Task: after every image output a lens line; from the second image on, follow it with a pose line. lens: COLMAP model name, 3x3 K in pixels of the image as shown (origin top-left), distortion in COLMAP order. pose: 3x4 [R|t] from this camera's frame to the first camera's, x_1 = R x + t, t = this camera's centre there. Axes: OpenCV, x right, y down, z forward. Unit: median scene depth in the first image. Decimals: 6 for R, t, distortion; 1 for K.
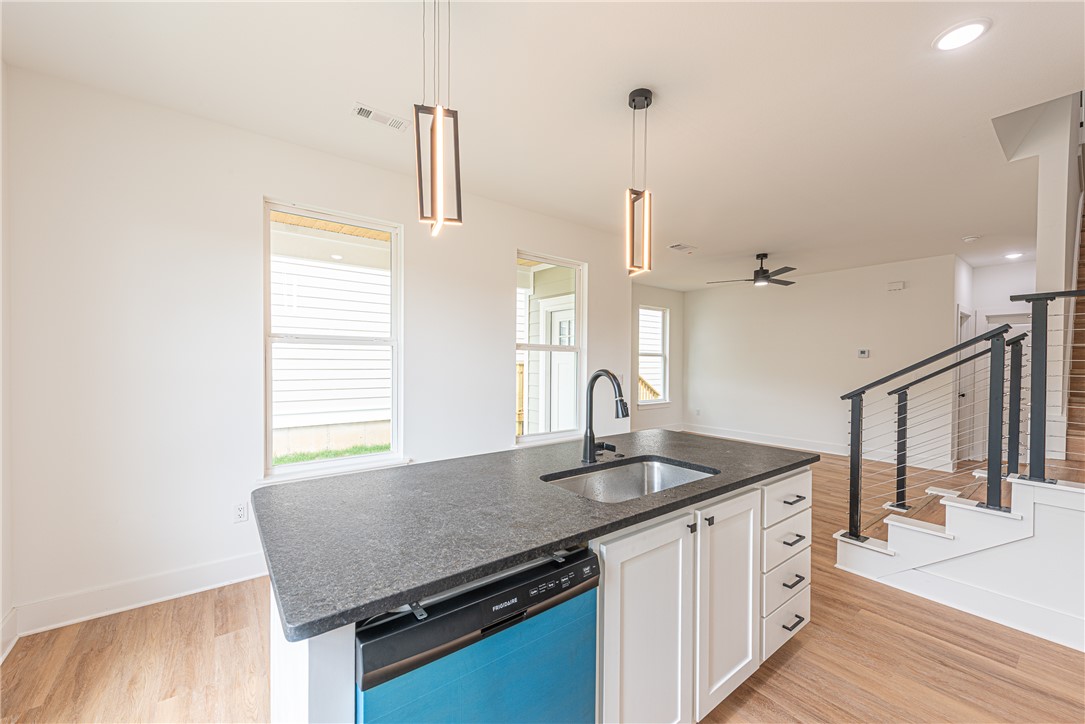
lens RADIAL K [[422.2, 0, 550.4], [0, 422.2, 370.6], [0, 0, 1]] dist [0.001058, -0.001328]
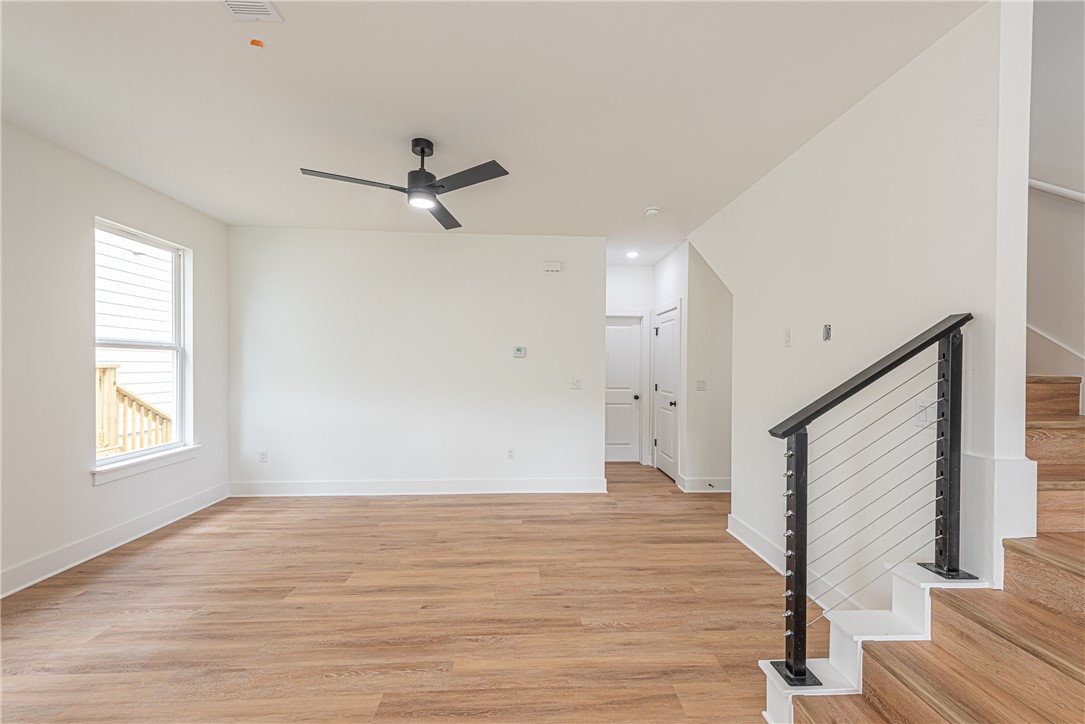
lens RADIAL K [[422.2, 0, 542.9], [0, 422.2, 368.6], [0, 0, 1]] dist [0.001058, -0.001328]
pose [[0.575992, -0.010402, 0.817389, 0.144708], [0.013215, 0.999907, 0.003412, -0.011458], [-0.817348, 0.008836, 0.576076, 0.489236]]
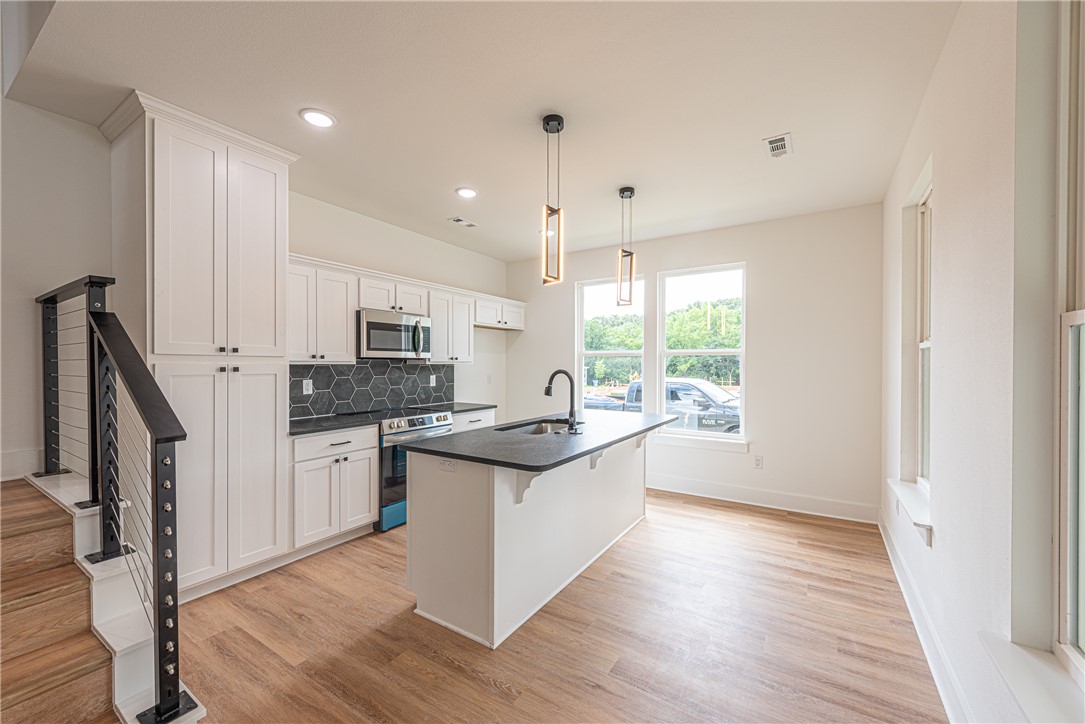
lens RADIAL K [[422.2, 0, 541.7], [0, 422.2, 365.0], [0, 0, 1]] dist [0.001058, -0.001328]
pose [[-0.939464, -0.005595, -0.342603, 0.201333], [-0.012194, 0.999779, 0.017110, -0.012468], [0.342431, 0.020252, -0.939325, 0.668074]]
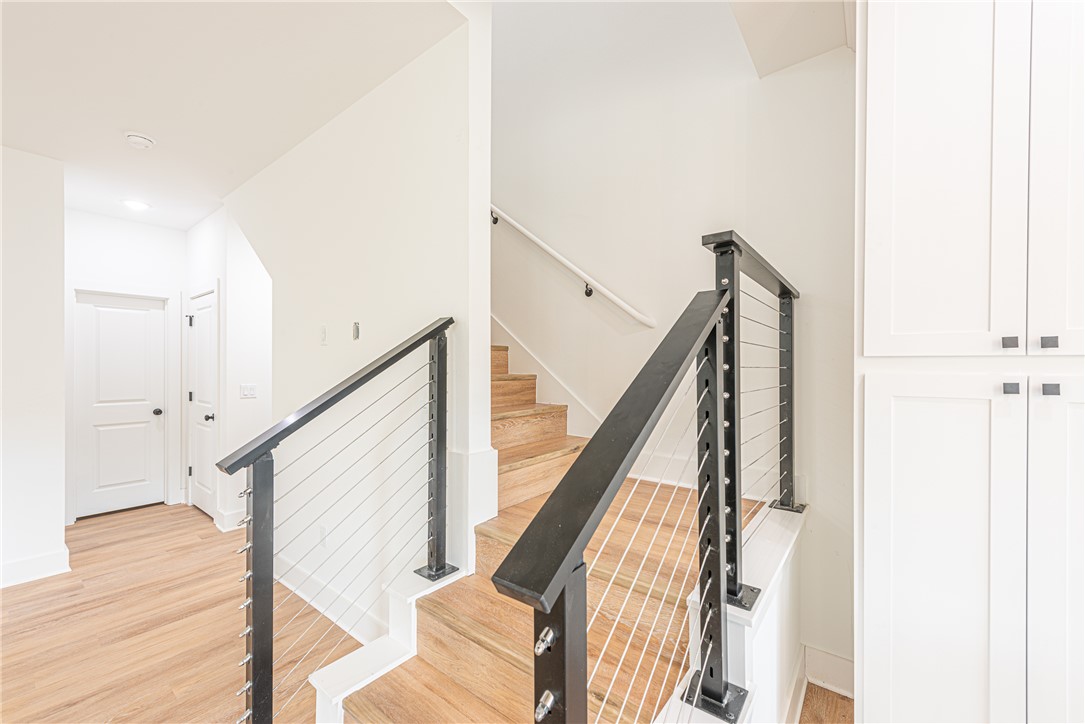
lens RADIAL K [[422.2, 0, 547.9], [0, 422.2, 367.0], [0, 0, 1]] dist [0.001058, -0.001328]
pose [[-0.250880, -0.009752, 0.967969, 0.227463], [0.015936, 0.999772, 0.014203, -0.011963], [-0.967887, 0.018989, -0.250667, 0.433773]]
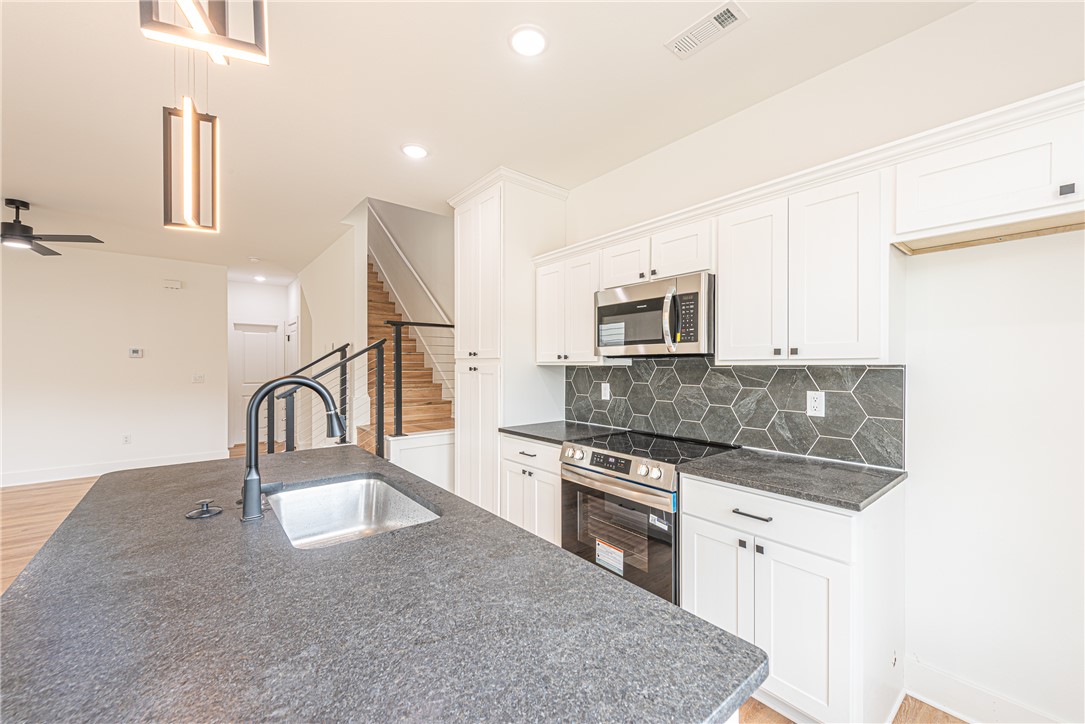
lens RADIAL K [[422.2, 0, 547.1], [0, 422.2, 367.4], [0, 0, 1]] dist [0.001058, -0.001328]
pose [[-0.038567, -0.010904, 0.999197, -0.159552], [0.017375, 0.999782, 0.011581, -0.004911], [-0.999105, 0.017807, -0.038369, 0.157098]]
